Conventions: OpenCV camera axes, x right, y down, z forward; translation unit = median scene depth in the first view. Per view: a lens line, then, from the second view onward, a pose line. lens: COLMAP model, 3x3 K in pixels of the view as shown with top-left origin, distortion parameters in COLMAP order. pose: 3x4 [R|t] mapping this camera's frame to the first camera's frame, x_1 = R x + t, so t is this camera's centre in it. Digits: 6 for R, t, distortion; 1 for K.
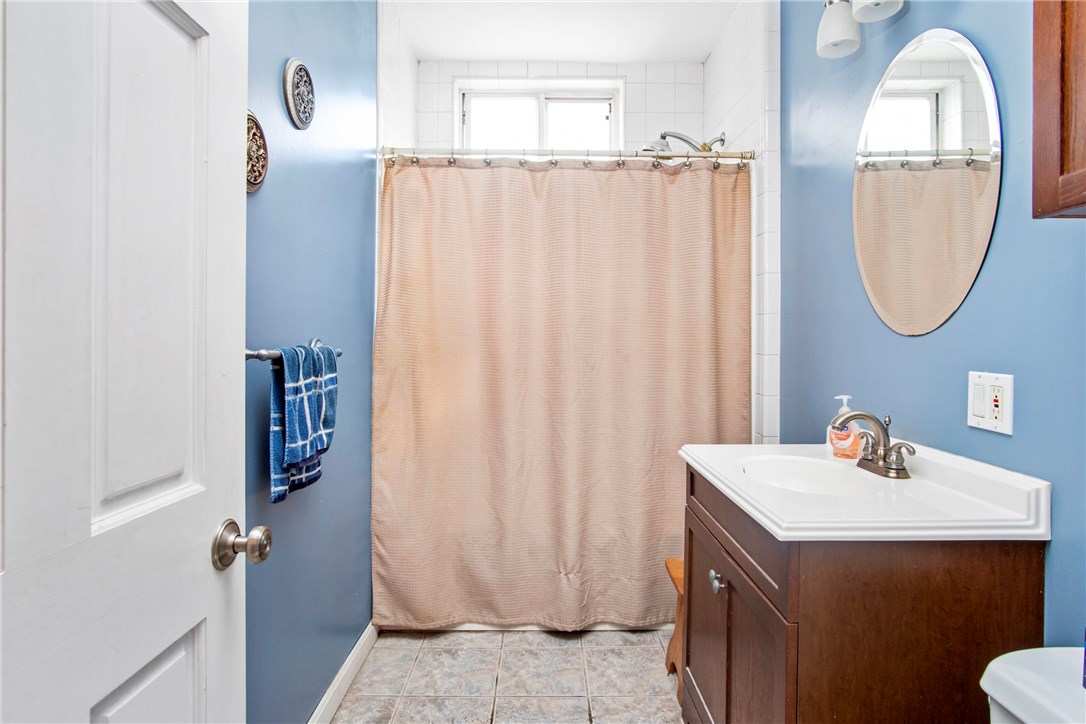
lens RADIAL K [[602.6, 0, 543.2], [0, 602.6, 334.0], [0, 0, 1]] dist [-0.003362, -0.001104]
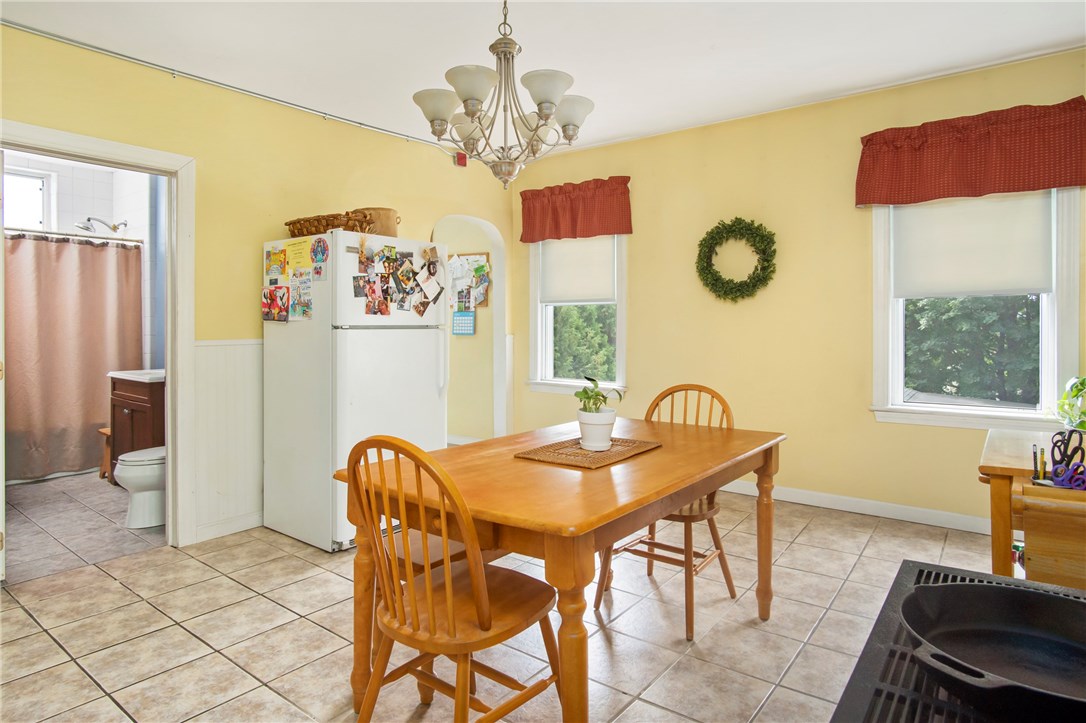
lens RADIAL K [[602.6, 0, 543.2], [0, 602.6, 333.5], [0, 0, 1]] dist [-0.003362, -0.001104]
pose [[0.617828, -0.000478, 0.786313, -0.430049], [-0.006216, 0.999966, 0.005492, 0.000775], [-0.786289, -0.008280, 0.617803, -1.366217]]
